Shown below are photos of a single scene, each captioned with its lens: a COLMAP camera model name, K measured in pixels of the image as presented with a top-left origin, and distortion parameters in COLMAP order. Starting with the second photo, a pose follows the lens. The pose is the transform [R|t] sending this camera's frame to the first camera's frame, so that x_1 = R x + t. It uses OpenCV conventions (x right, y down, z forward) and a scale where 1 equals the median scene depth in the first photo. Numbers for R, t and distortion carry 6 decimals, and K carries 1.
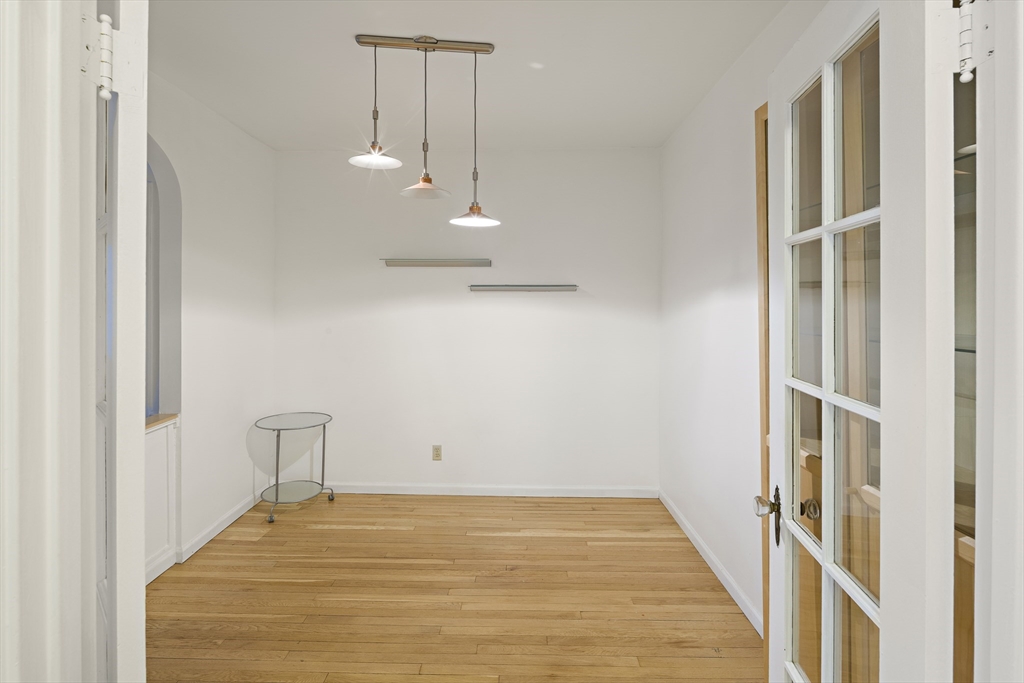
lens RADIAL K [[501.2, 0, 508.6], [0, 501.2, 299.5], [0, 0, 1]] dist [0.000871, 0.000302]
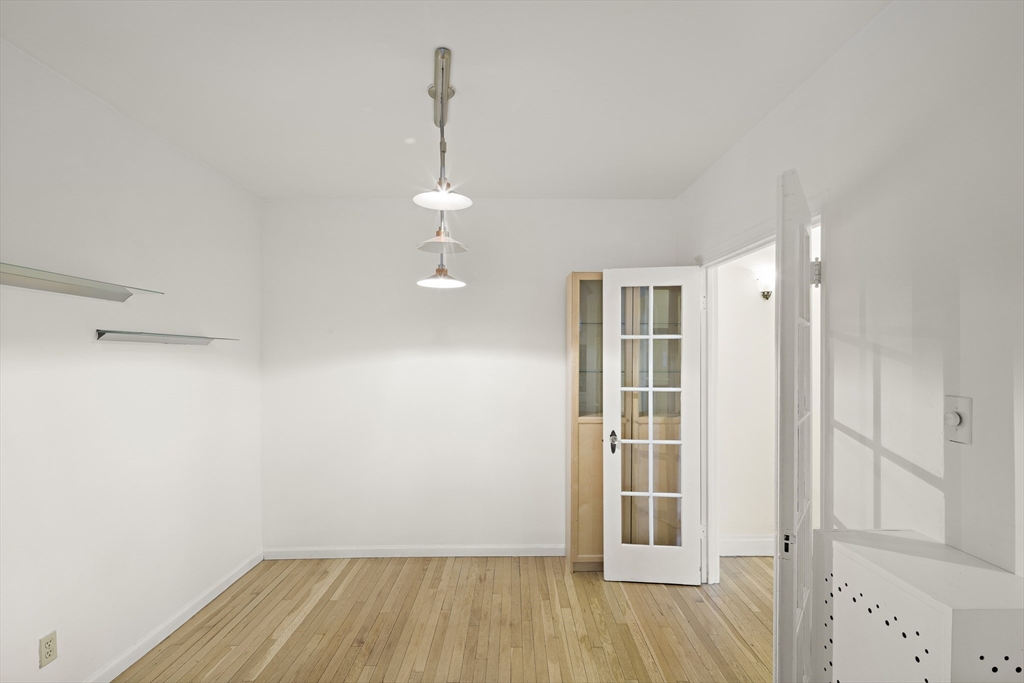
lens RADIAL K [[501.2, 0, 511.3], [0, 501.2, 349.8], [0, 0, 1]] dist [0.000871, 0.000302]
pose [[-0.036496, 0.019019, 0.999153, -0.939661], [-0.004917, 0.999803, -0.019211, 0.005968], [-0.999322, -0.005614, -0.036396, 0.745872]]
